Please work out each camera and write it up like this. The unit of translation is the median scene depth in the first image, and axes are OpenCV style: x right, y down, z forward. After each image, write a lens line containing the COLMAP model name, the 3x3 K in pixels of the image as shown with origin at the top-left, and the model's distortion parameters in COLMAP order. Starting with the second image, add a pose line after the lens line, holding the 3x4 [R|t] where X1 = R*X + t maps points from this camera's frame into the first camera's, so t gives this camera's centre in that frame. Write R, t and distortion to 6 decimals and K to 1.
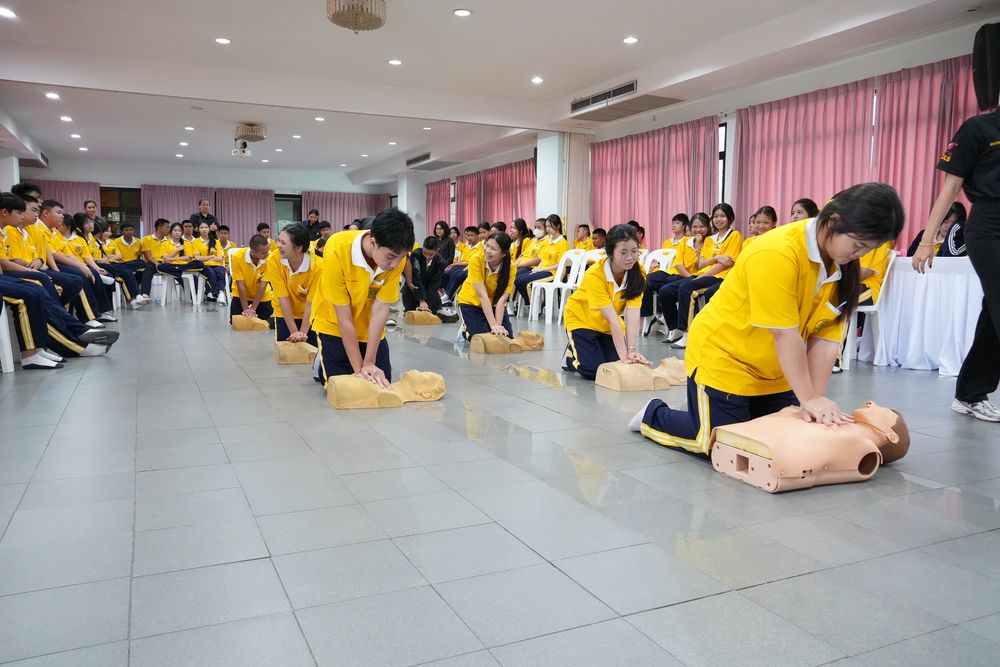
lens RADIAL K [[755.7, 0, 491.9], [0, 755.7, 335.8], [0, 0, 1]] dist [-0.043806, 0.074444]
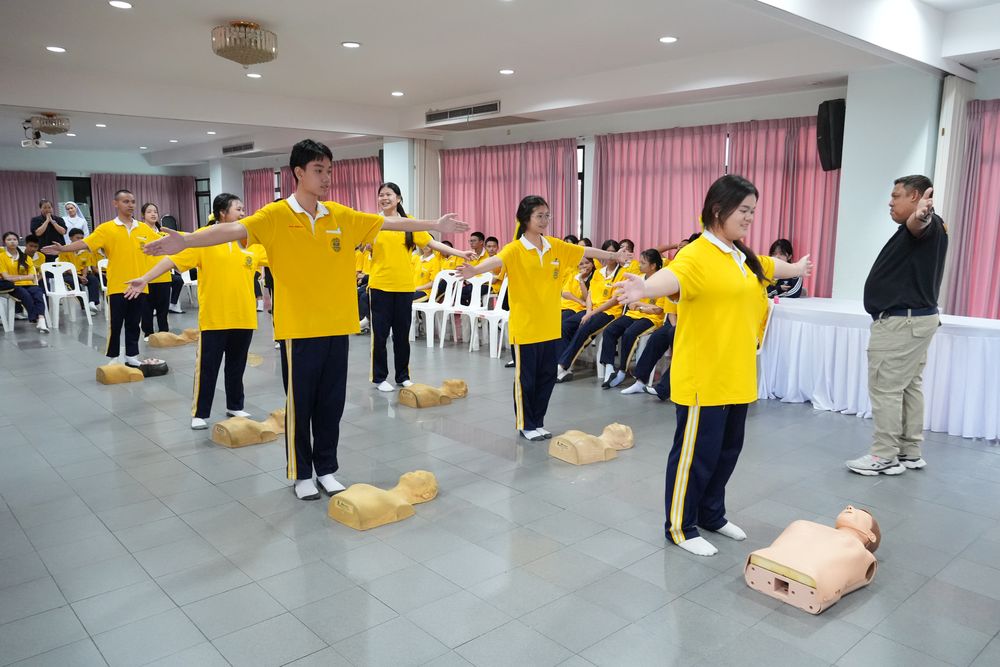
lens RADIAL K [[755.7, 0, 496.7], [0, 755.7, 331.2], [0, 0, 1]] dist [-0.043806, 0.074444]
pose [[0.958451, -0.055116, 0.279881, -0.114407], [0.039868, 0.997409, 0.059887, -0.090514], [-0.282457, -0.046241, 0.958165, 0.009681]]
